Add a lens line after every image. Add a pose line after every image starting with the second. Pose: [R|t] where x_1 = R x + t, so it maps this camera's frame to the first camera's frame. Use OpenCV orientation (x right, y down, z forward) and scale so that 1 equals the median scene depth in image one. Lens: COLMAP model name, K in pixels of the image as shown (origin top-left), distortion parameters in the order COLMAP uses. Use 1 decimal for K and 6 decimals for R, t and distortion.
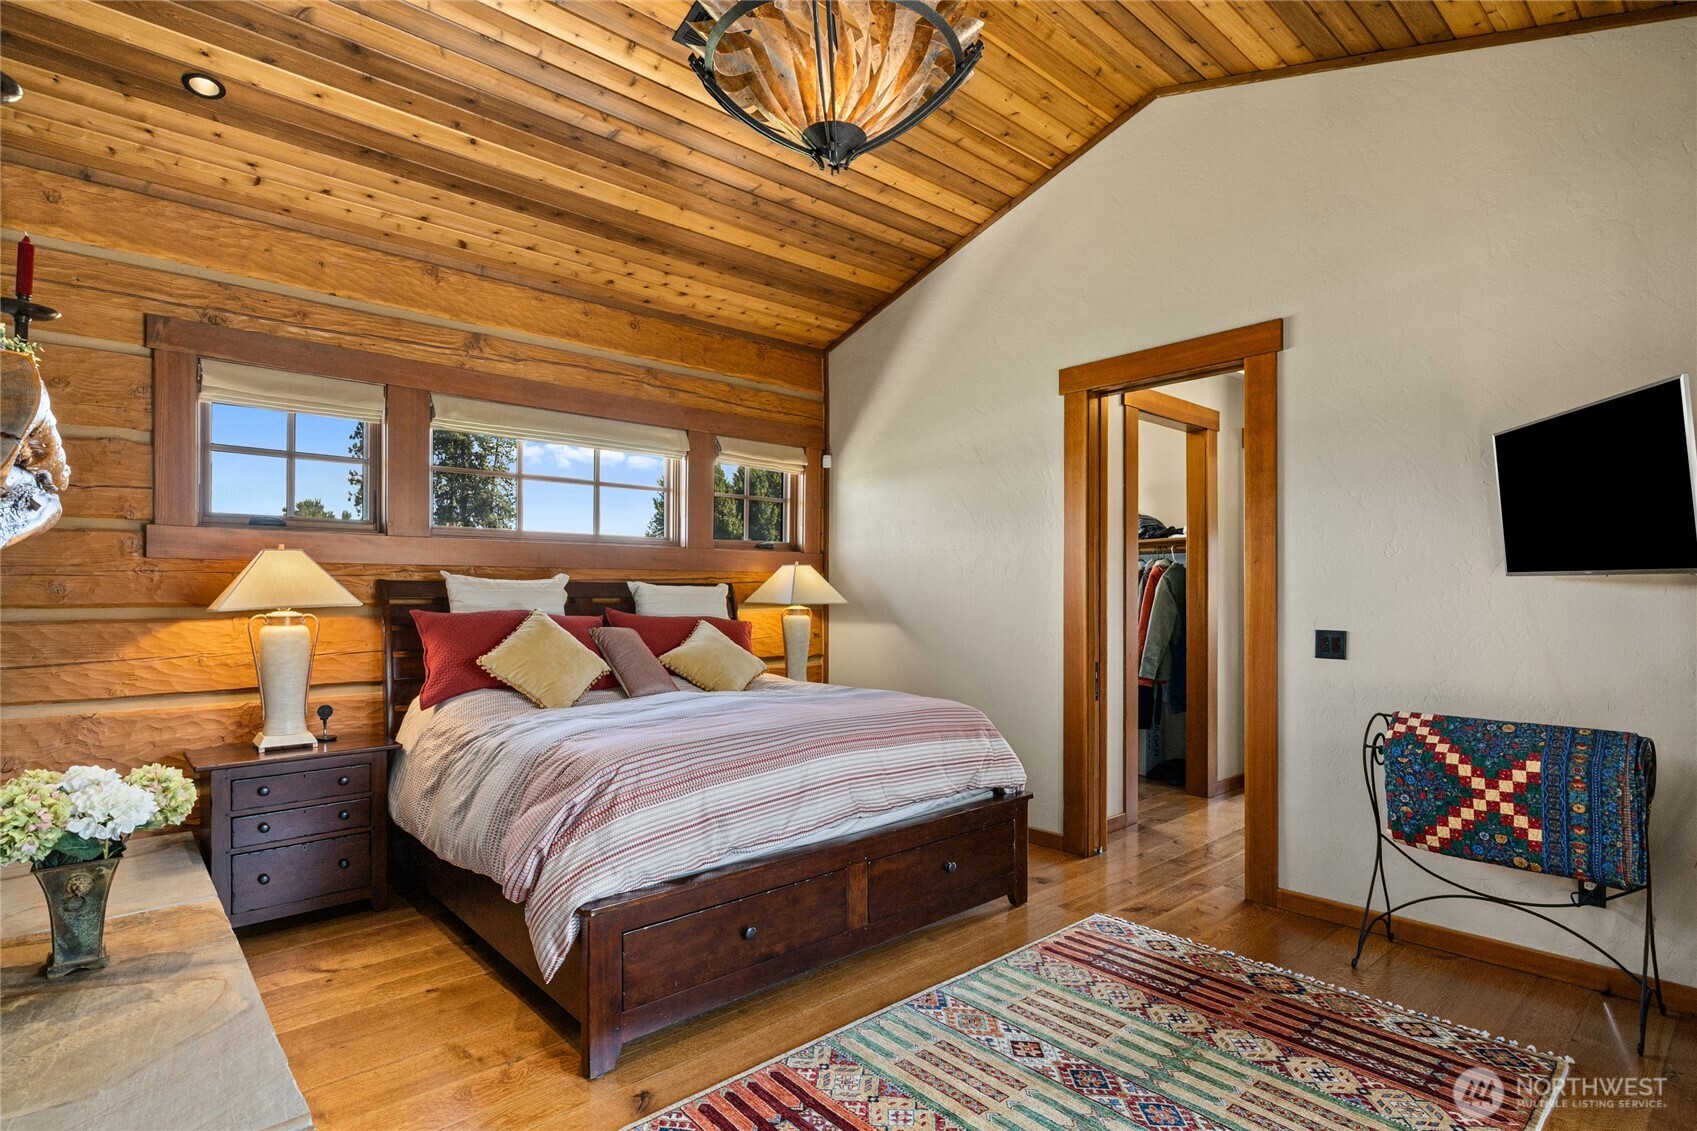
lens RADIAL K [[850.8, 0, 848.5], [0, 850.8, 565.5], [0, 0, 1]] dist [0.000196, -0.000109]
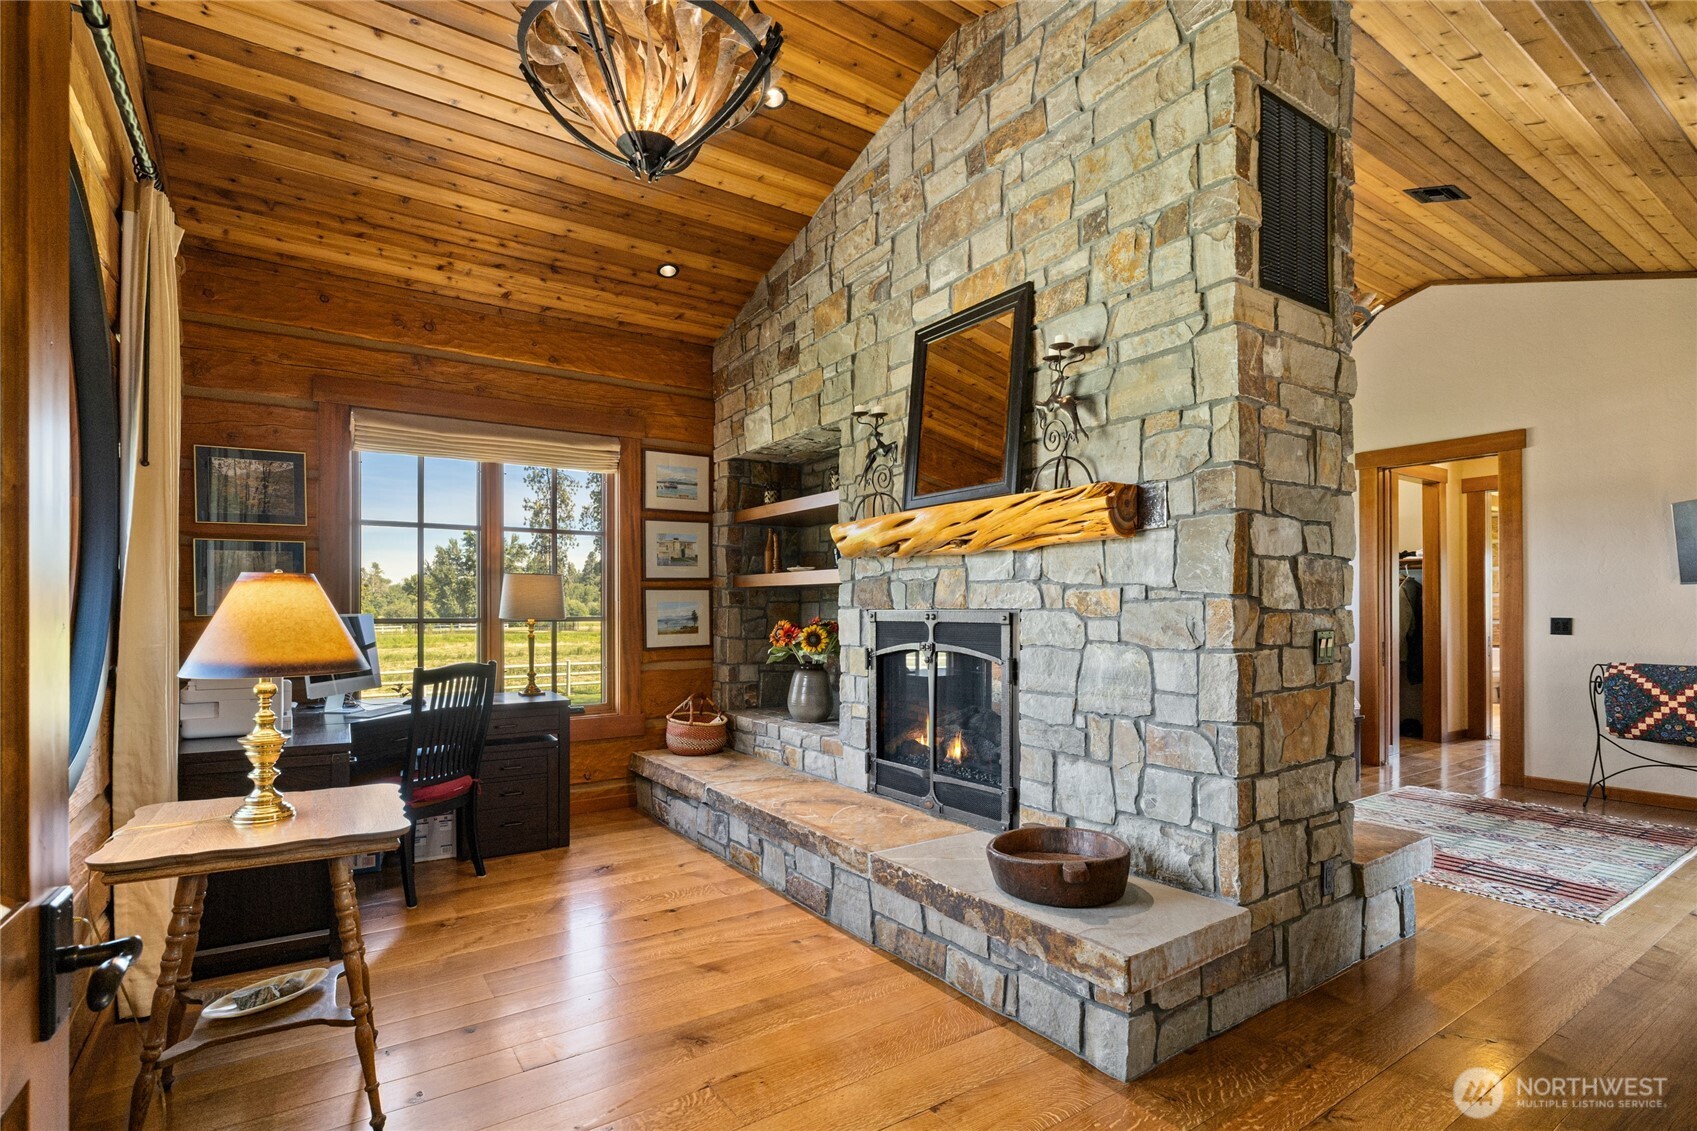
lens RADIAL K [[820.5, 0, 848.5], [0, 820.5, 565.5], [0, 0, 1]] dist [-0.001879, 0.000240]
pose [[0.992285, 0.002300, -0.123960, -0.704293], [-0.003998, 0.999902, -0.013453, 0.001309], [0.123917, 0.013845, 0.992196, -0.871991]]
